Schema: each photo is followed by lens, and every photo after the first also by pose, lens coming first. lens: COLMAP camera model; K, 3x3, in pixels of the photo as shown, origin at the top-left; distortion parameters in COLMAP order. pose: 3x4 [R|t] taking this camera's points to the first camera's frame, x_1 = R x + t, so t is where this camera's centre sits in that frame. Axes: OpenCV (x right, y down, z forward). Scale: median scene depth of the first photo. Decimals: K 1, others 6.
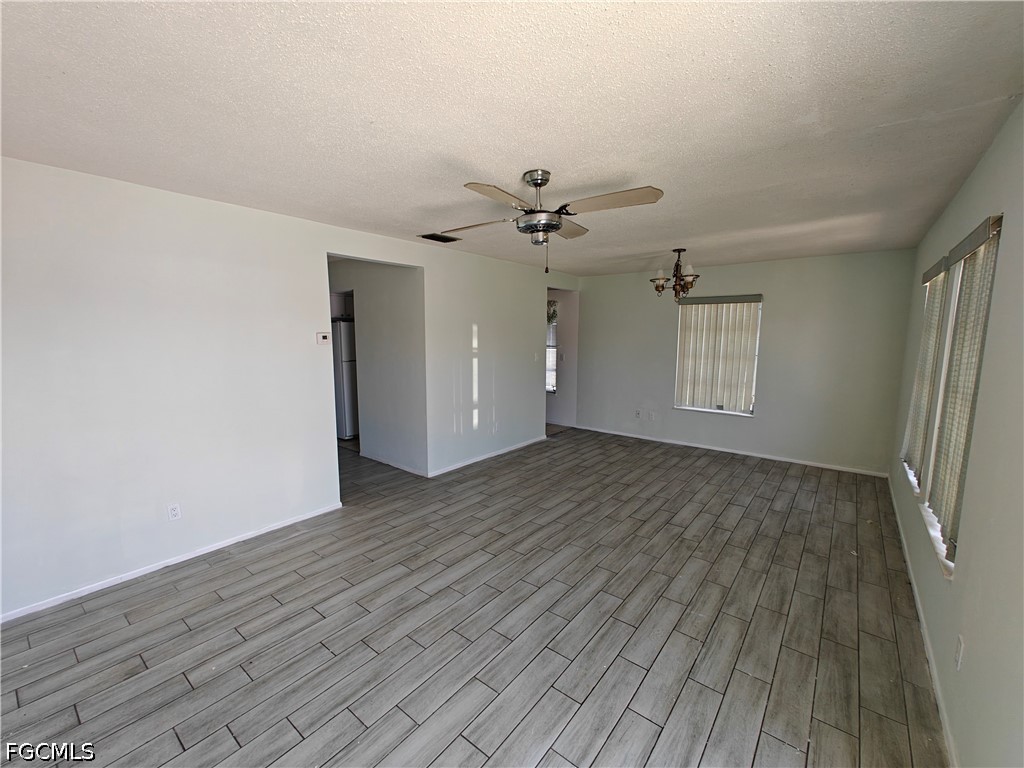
lens RADIAL K [[429.2, 0, 512.0], [0, 429.2, 384.0], [0, 0, 1]] dist [0.000018, 0.000504]
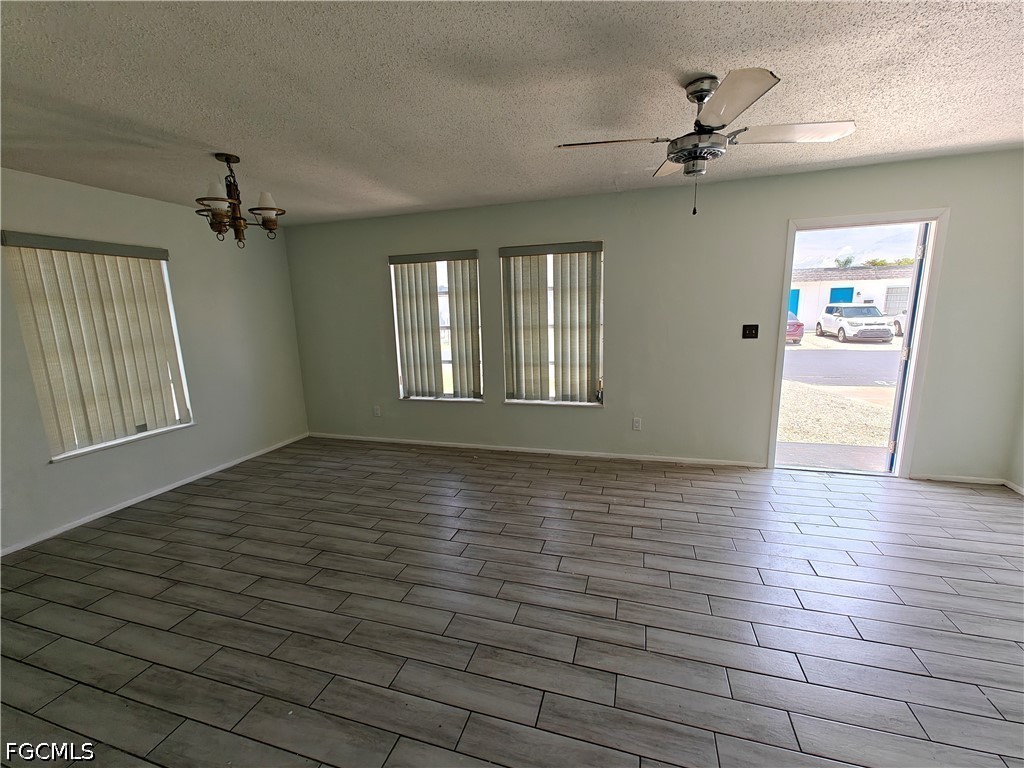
lens RADIAL K [[429.2, 0, 512.0], [0, 429.2, 384.0], [0, 0, 1]] dist [0.000018, 0.000504]
pose [[-0.366881, -0.152900, 0.917616, -0.381863], [0.137185, 0.966723, 0.215932, -0.095865], [-0.920097, 0.205104, -0.333697, 1.002766]]
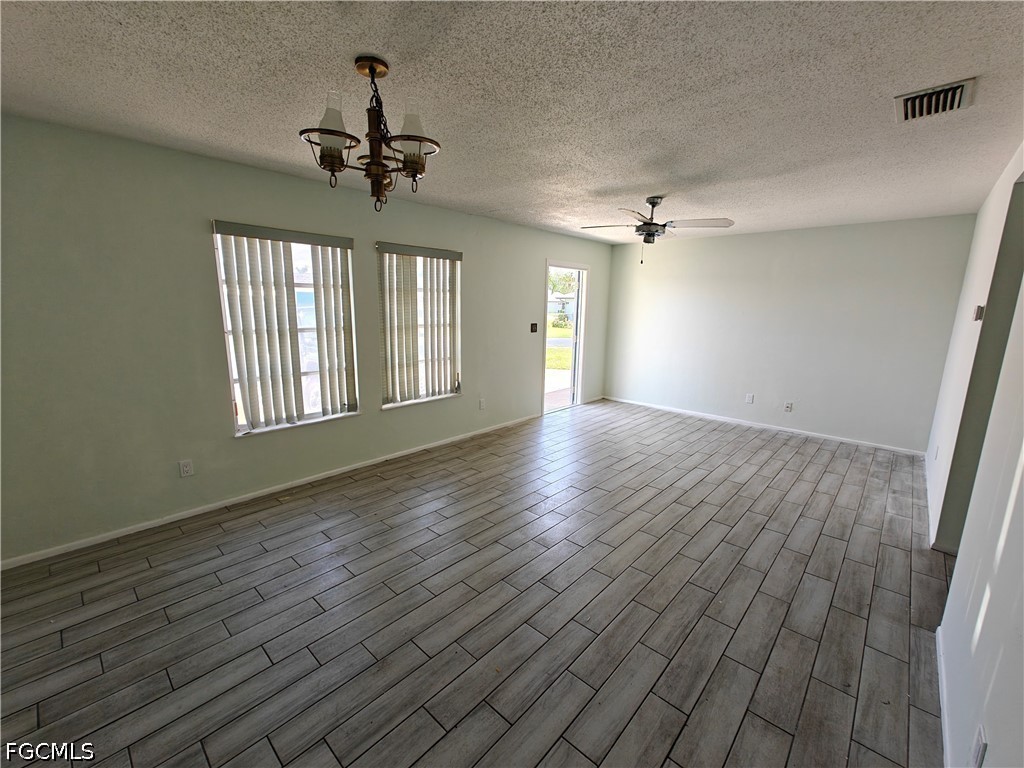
lens RADIAL K [[429.2, 0, 512.0], [0, 429.2, 384.0], [0, 0, 1]] dist [0.000018, 0.000504]
pose [[-0.997016, -0.032484, 0.070034, 0.254199], [-0.010132, 0.954378, 0.298430, -0.179146], [-0.076533, 0.296830, -0.951859, 1.591274]]
